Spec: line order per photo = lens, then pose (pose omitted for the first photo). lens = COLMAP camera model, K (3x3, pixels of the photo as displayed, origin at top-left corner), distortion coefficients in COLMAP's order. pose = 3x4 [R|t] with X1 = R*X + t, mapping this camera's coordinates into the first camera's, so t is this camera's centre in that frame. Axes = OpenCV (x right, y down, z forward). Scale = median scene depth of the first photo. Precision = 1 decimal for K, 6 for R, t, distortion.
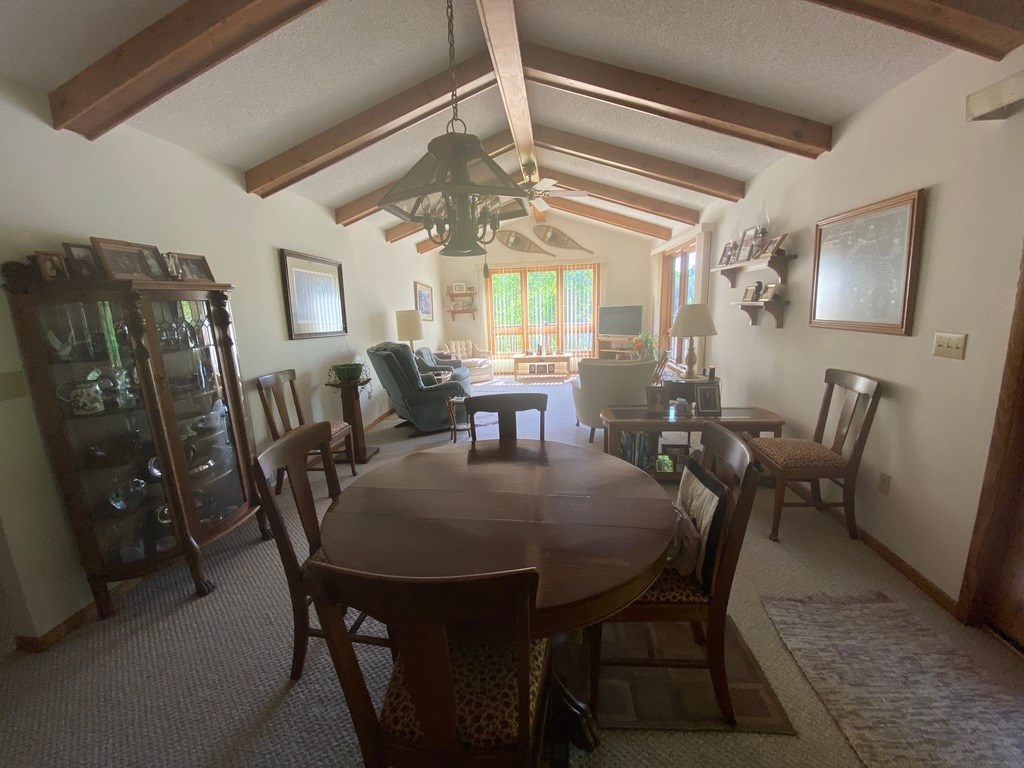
lens RADIAL K [[413.7, 0, 506.8], [0, 413.7, 384.6], [0, 0, 1]] dist [0.027317, -0.023645]
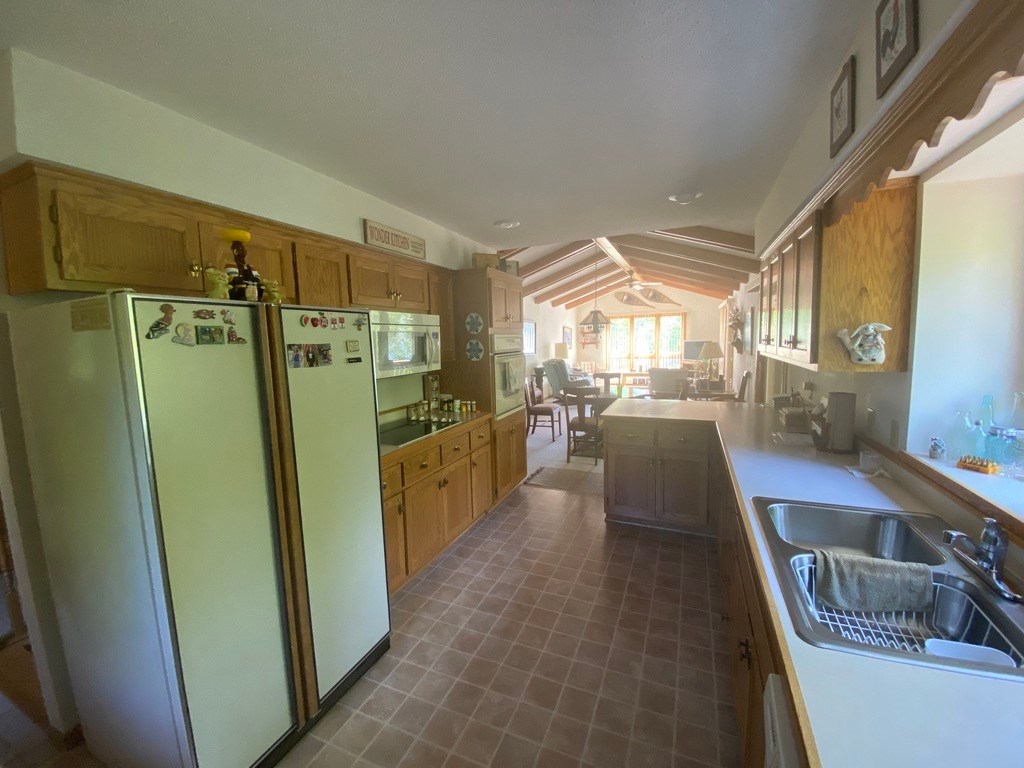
lens RADIAL K [[413.7, 0, 506.8], [0, 413.7, 384.6], [0, 0, 1]] dist [0.027317, -0.023645]
pose [[0.957490, 0.044881, -0.284953, 0.045649], [-0.064647, 0.996082, -0.060339, 0.095232], [0.281129, 0.076195, 0.956641, -0.580177]]
